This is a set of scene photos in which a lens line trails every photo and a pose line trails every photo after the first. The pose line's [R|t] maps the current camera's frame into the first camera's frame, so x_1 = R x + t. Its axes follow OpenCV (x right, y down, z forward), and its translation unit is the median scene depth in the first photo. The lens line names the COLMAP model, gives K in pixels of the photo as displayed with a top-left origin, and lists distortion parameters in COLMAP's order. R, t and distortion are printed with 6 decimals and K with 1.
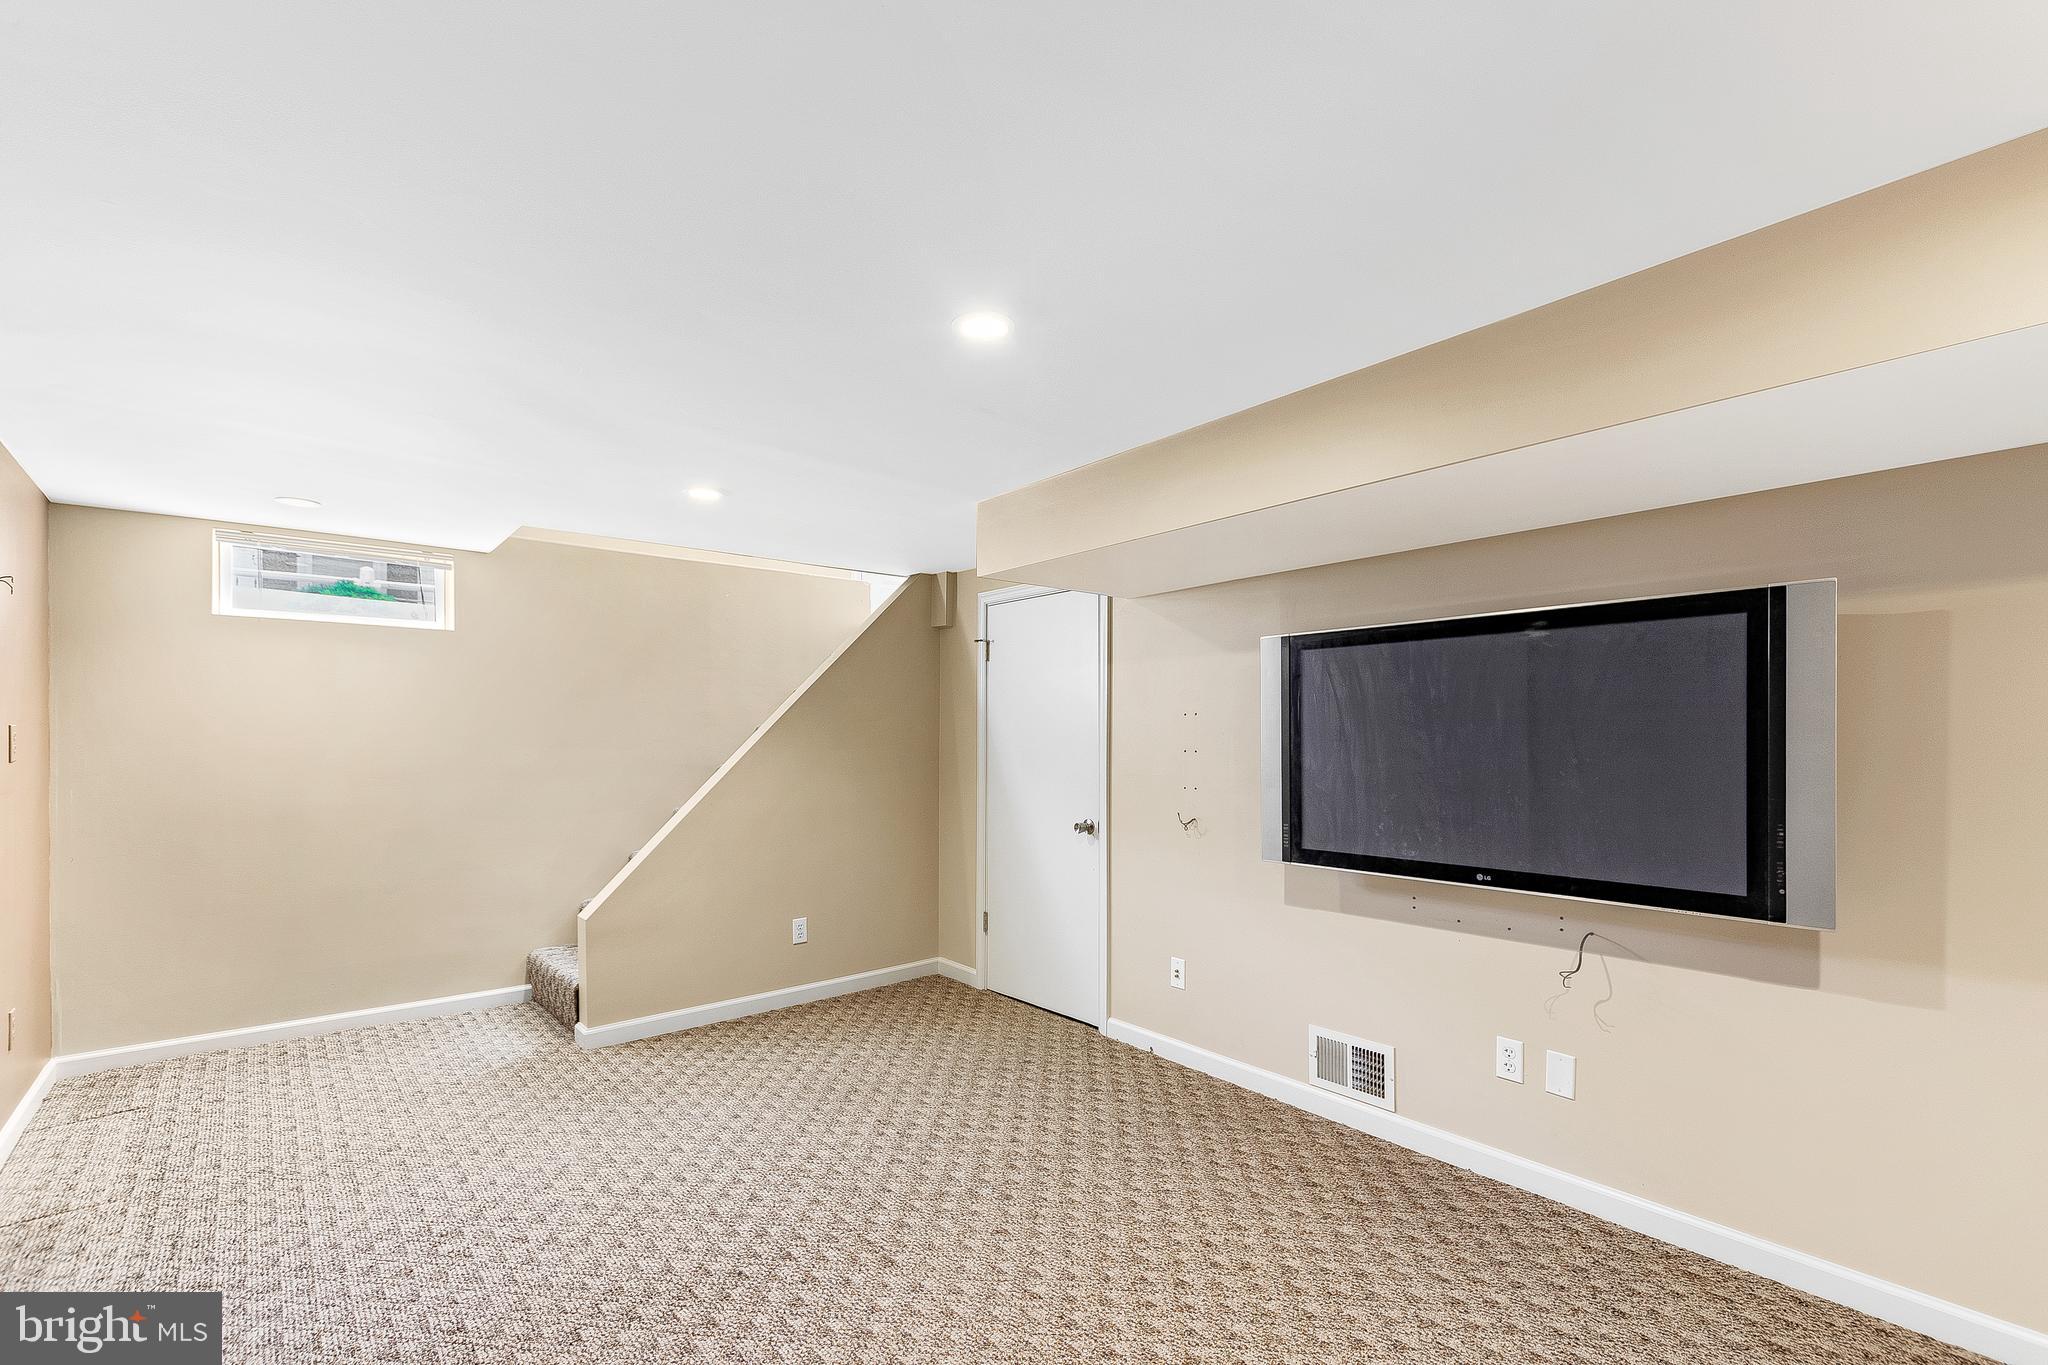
lens RADIAL K [[892.6, 0, 1020.9], [0, 892.6, 754.4], [0, 0, 1]] dist [-0.001006, -0.000057]
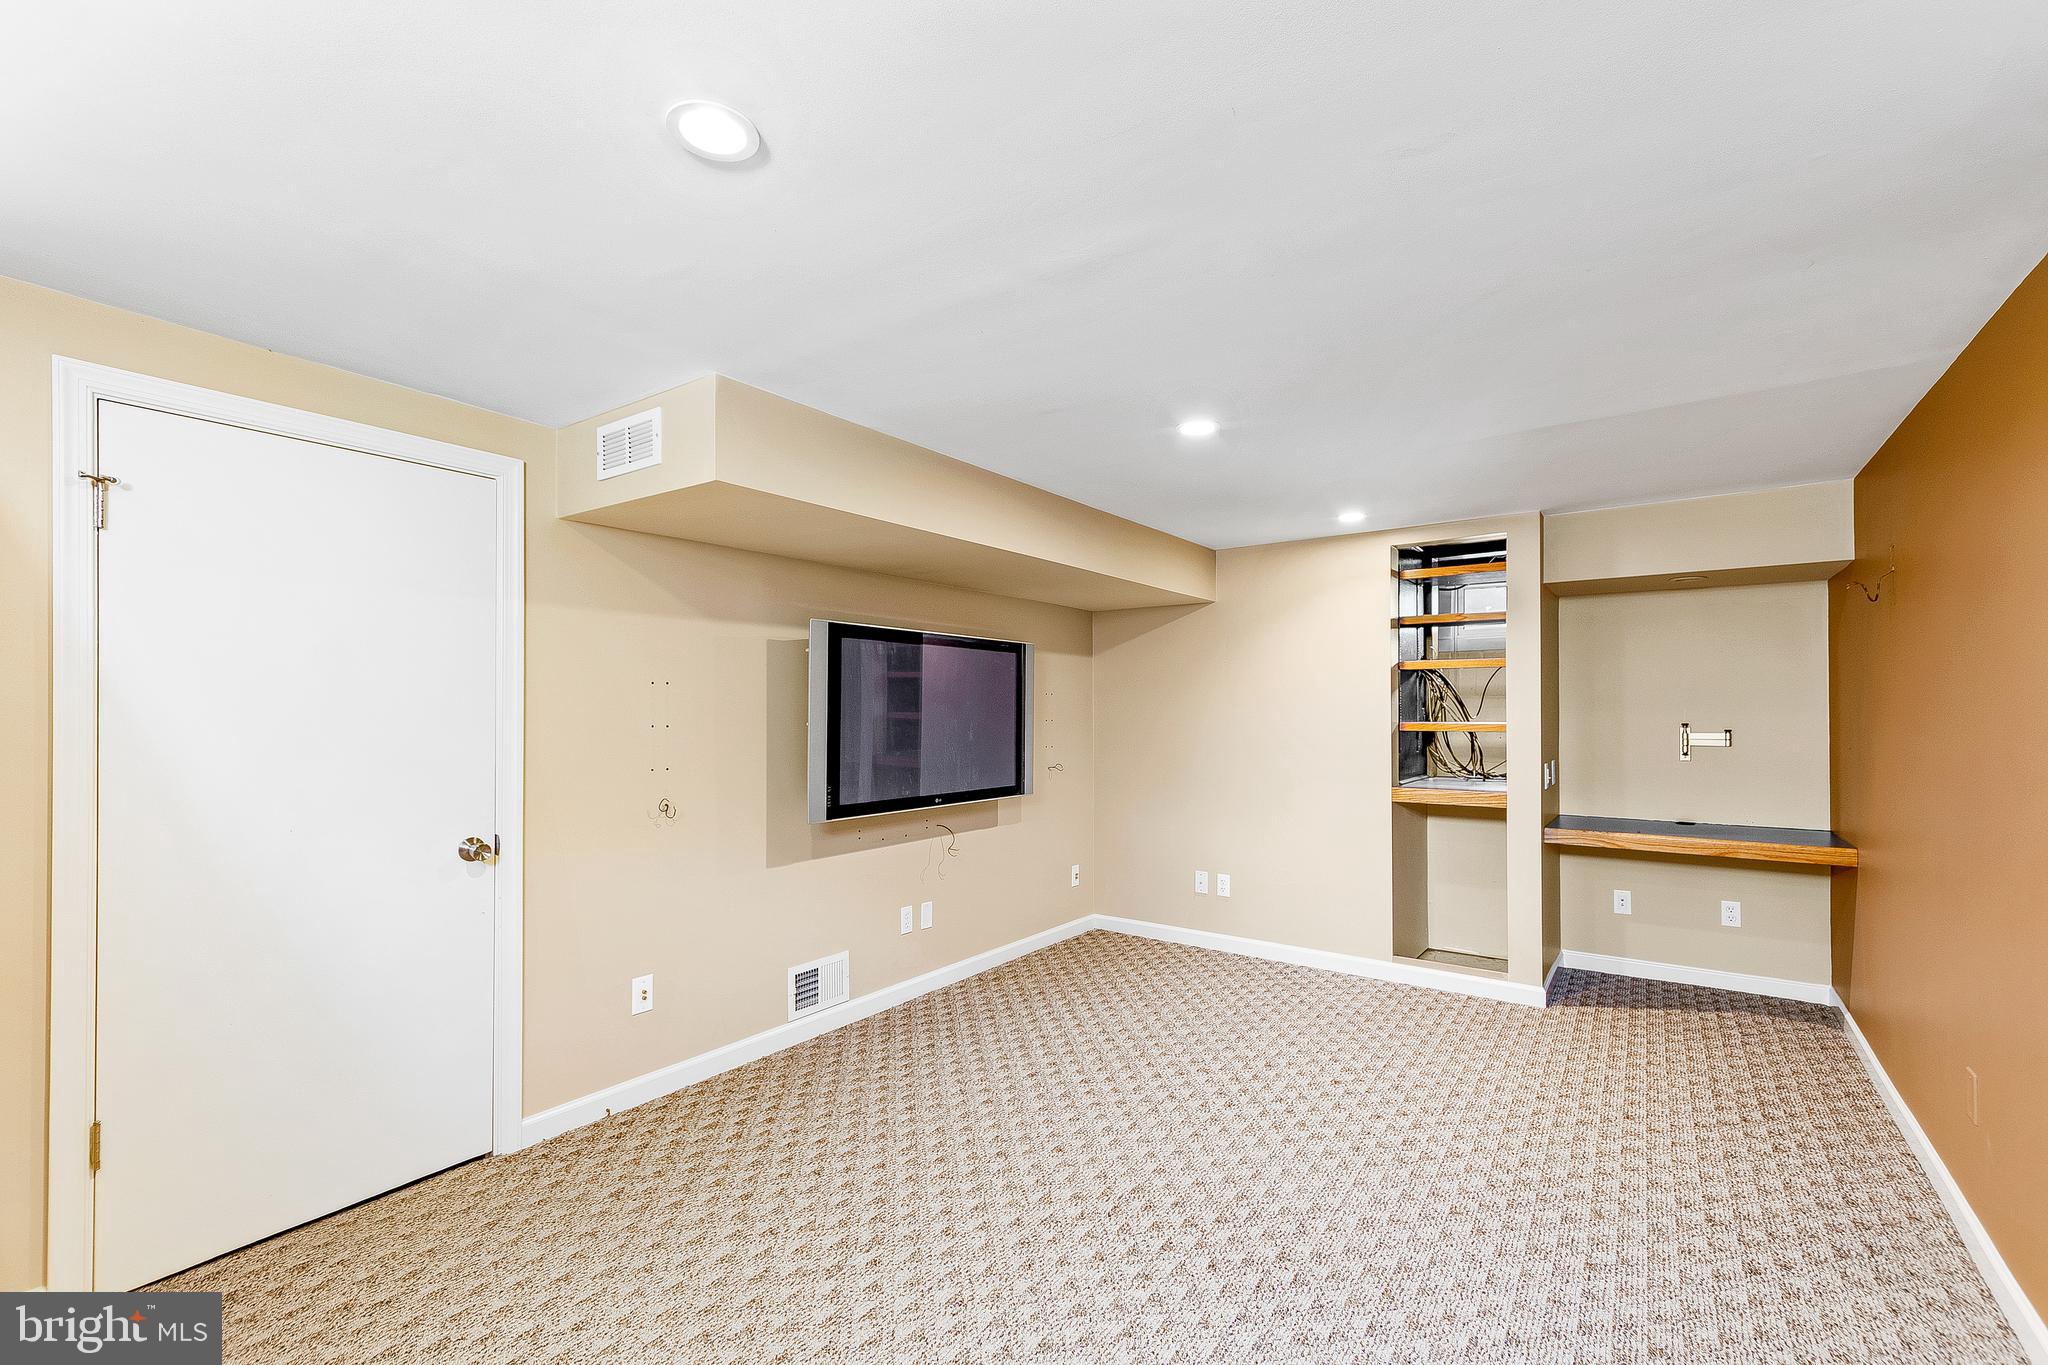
lens RADIAL K [[898.4, 0, 1024.0], [0, 898.4, 728.8], [0, 0, 1]] dist [-0.011042, -0.000073]
pose [[-0.272839, -0.018168, 0.961888, -0.878152], [0.016415, 0.999588, 0.023536, -0.018968], [-0.961920, 0.022211, -0.272428, 1.080471]]
